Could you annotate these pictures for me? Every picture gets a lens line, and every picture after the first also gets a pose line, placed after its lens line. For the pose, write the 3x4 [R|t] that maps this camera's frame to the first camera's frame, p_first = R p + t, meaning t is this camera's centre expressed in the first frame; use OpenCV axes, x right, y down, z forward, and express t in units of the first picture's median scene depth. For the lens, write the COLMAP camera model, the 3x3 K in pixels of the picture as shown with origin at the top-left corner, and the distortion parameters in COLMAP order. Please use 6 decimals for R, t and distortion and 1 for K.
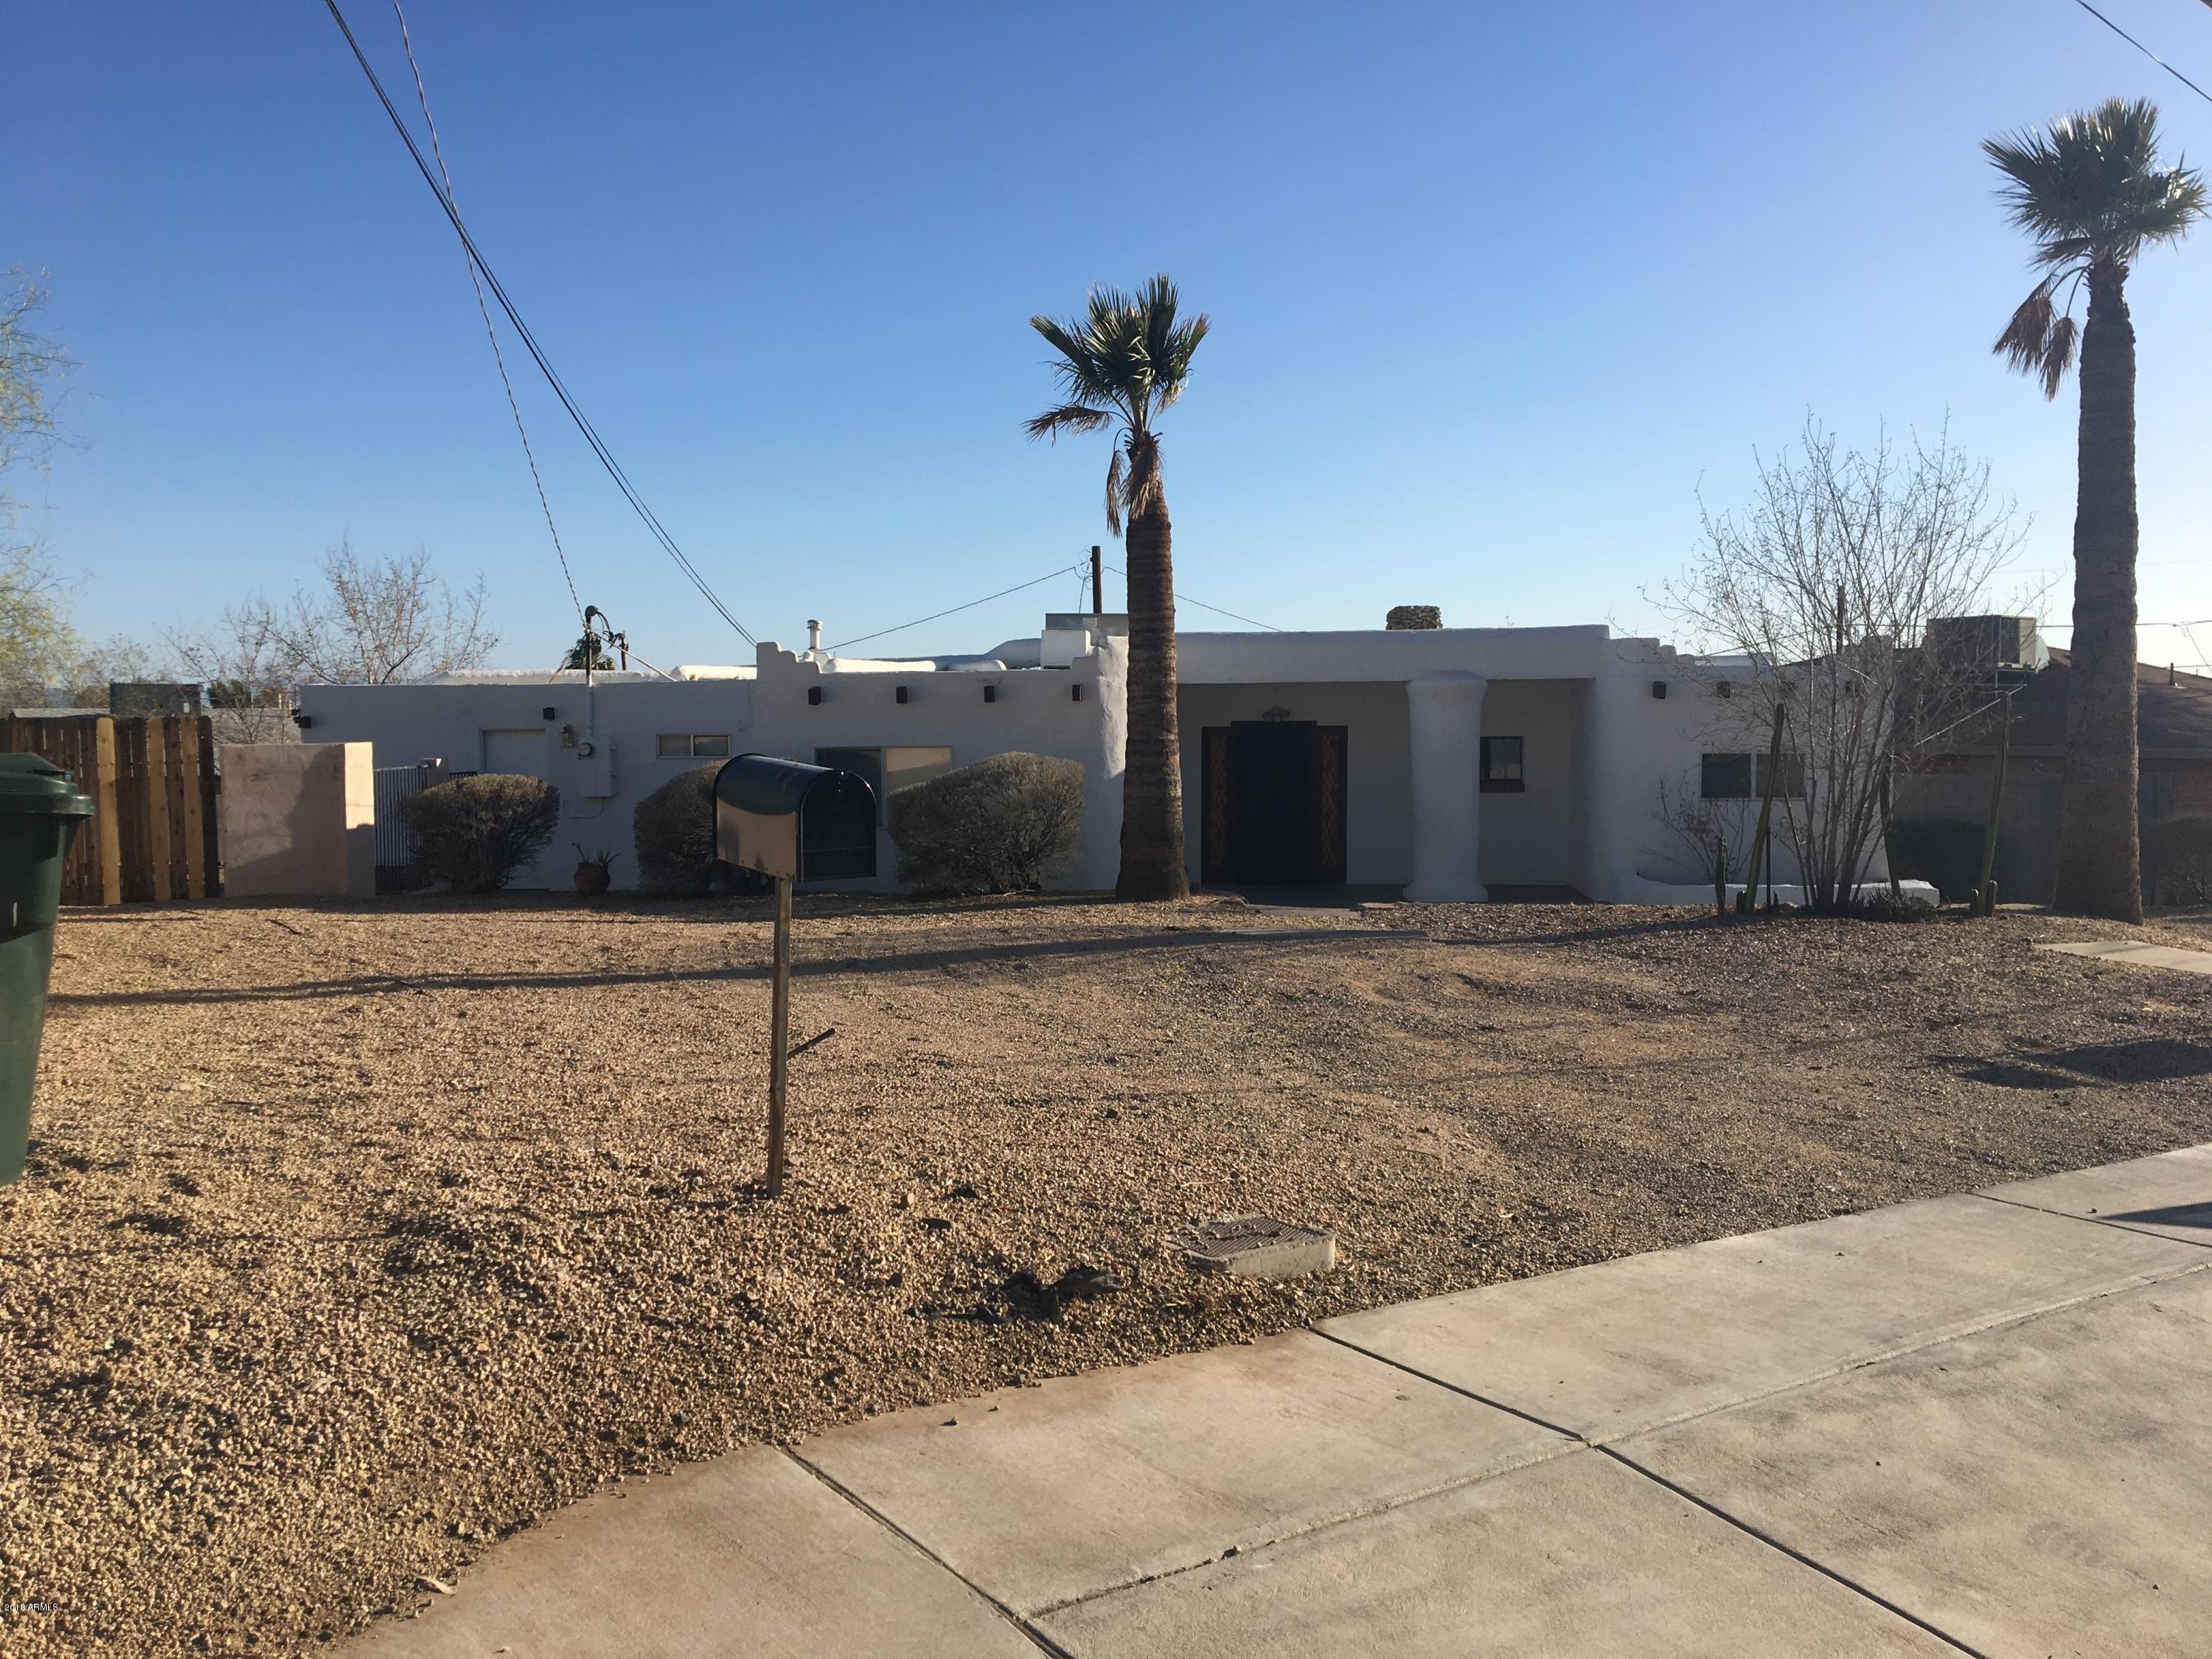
lens RADIAL K [[1879.2, 0, 1109.8], [0, 1879.2, 832.3], [0, 0, 1]] dist [0.085609, -0.121679]
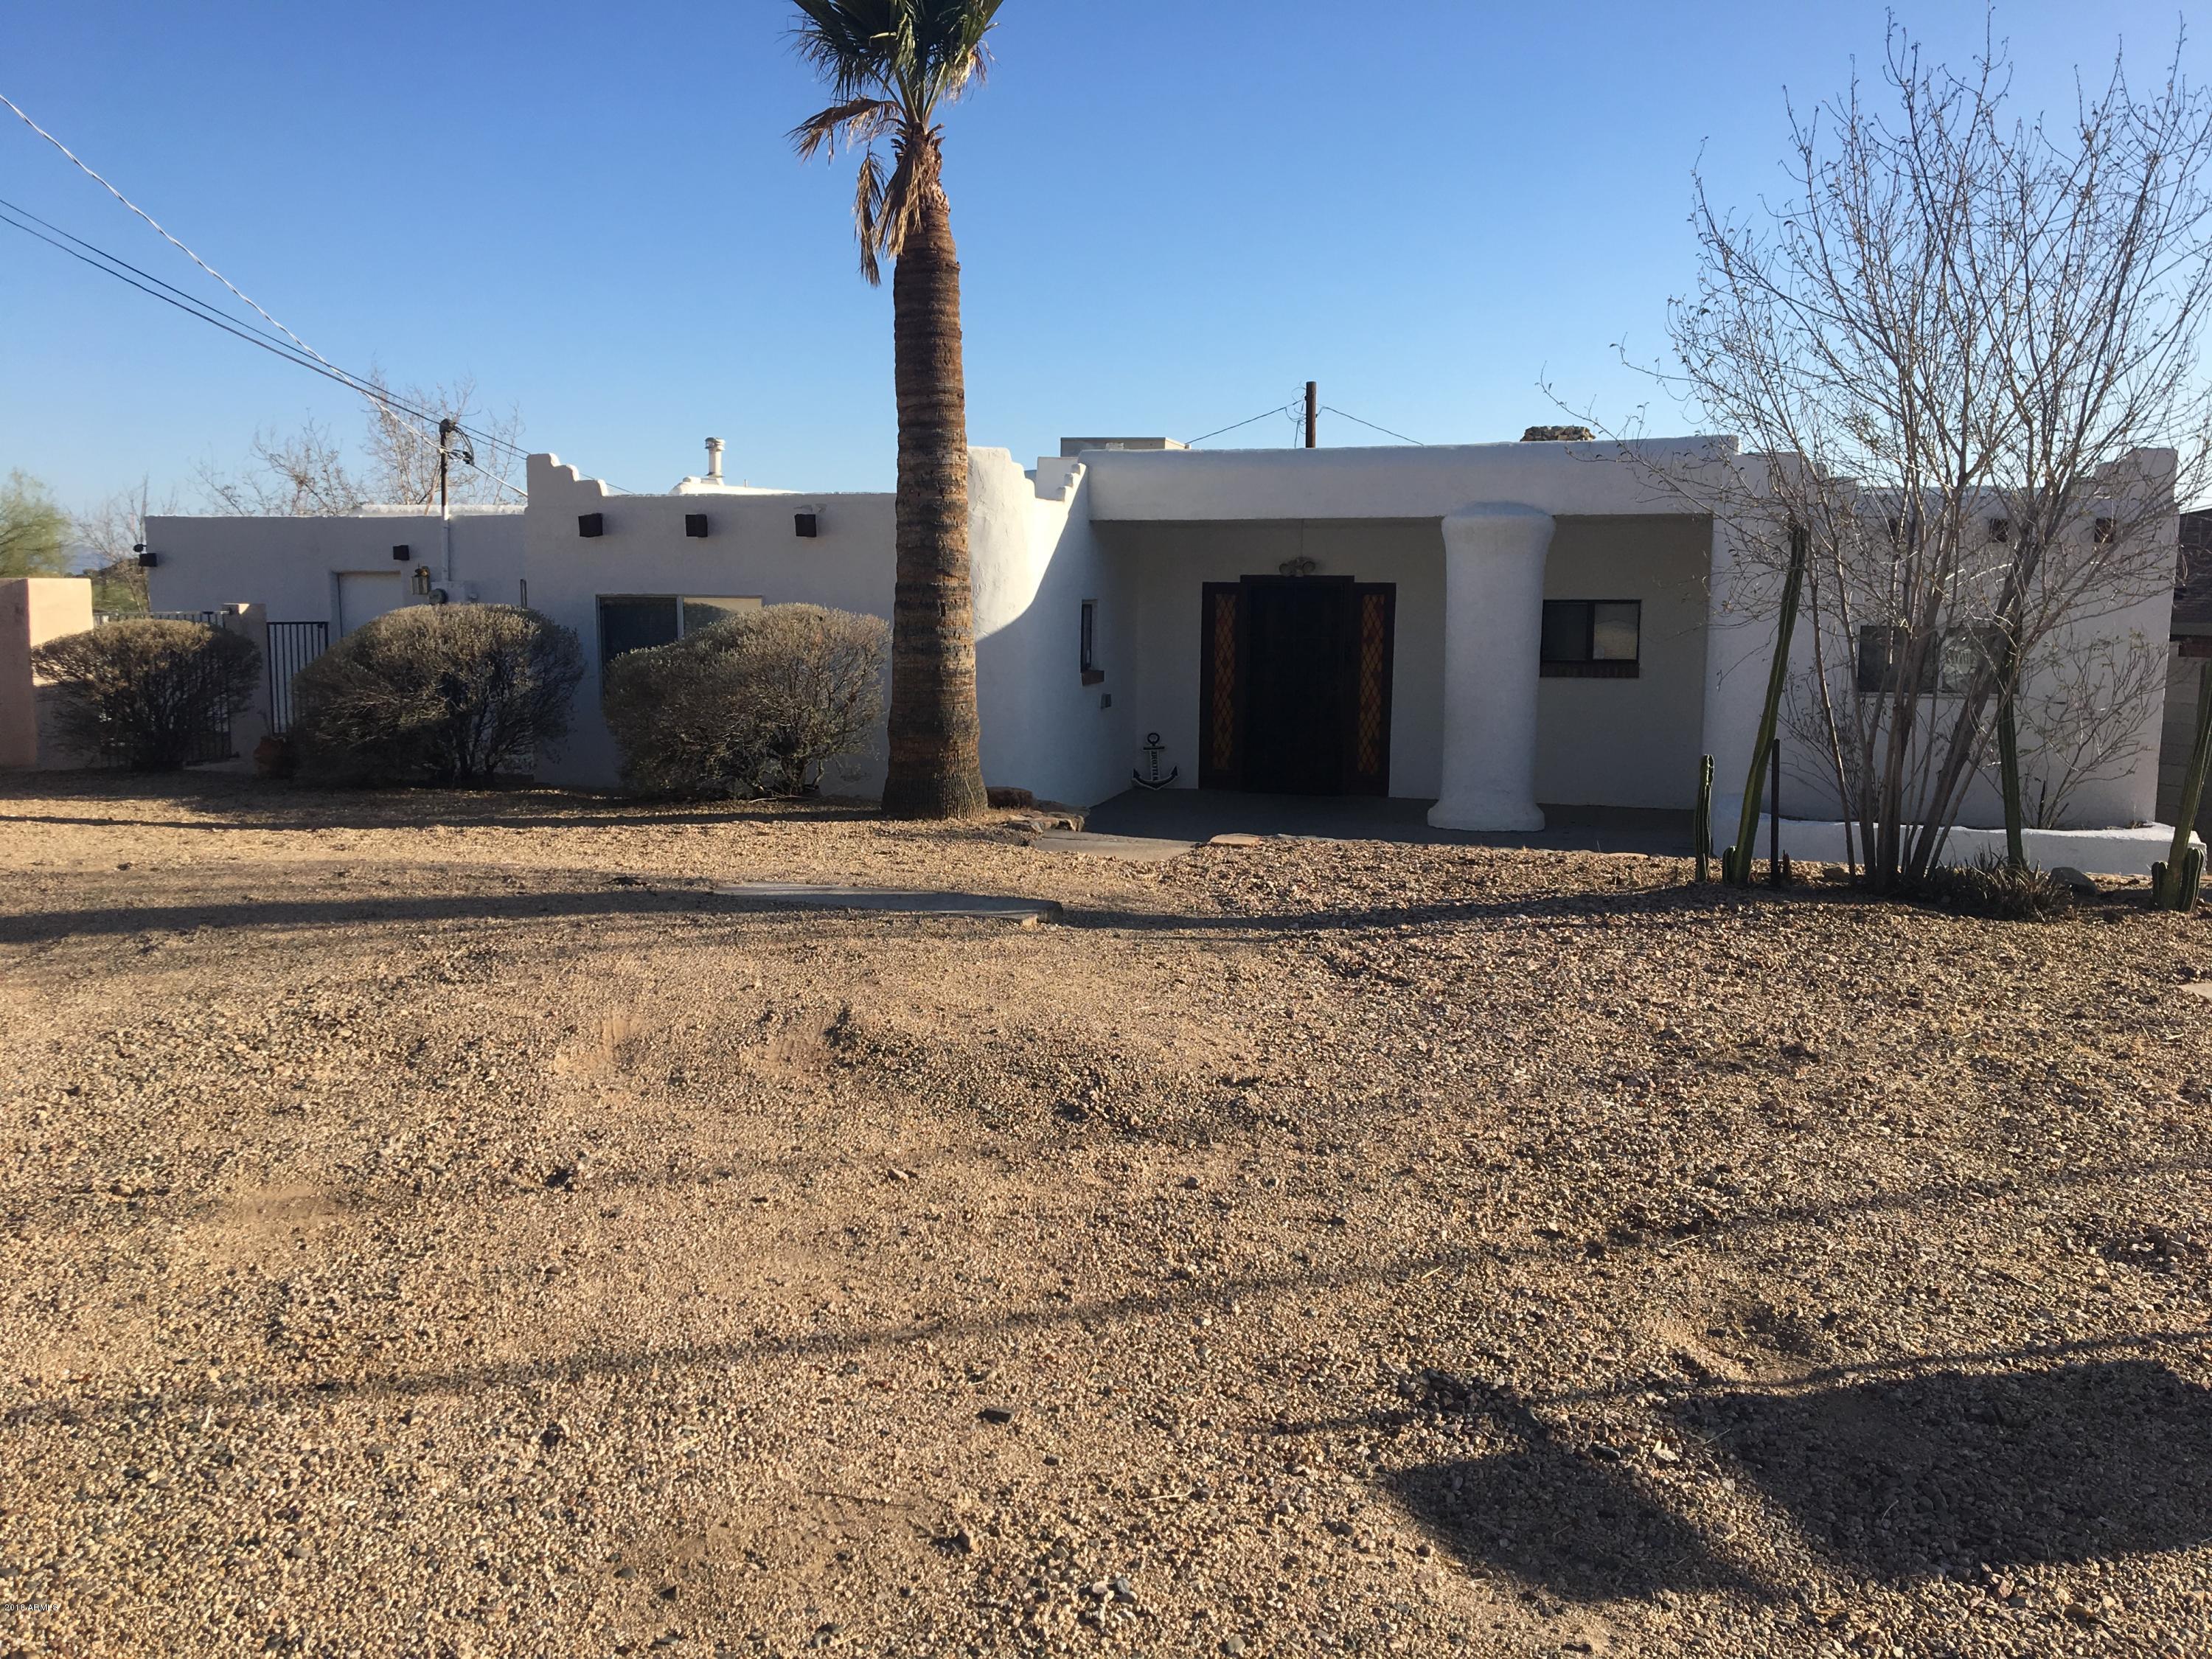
lens RADIAL K [[1879.2, 0, 1102.3], [0, 1879.2, 824.8], [0, 0, 1]] dist [0.085609, -0.121679]
pose [[0.975705, 0.041092, -0.215198, 0.191869], [-0.028160, 0.997627, 0.062821, -0.005750], [0.217269, -0.055235, 0.974548, 0.271274]]
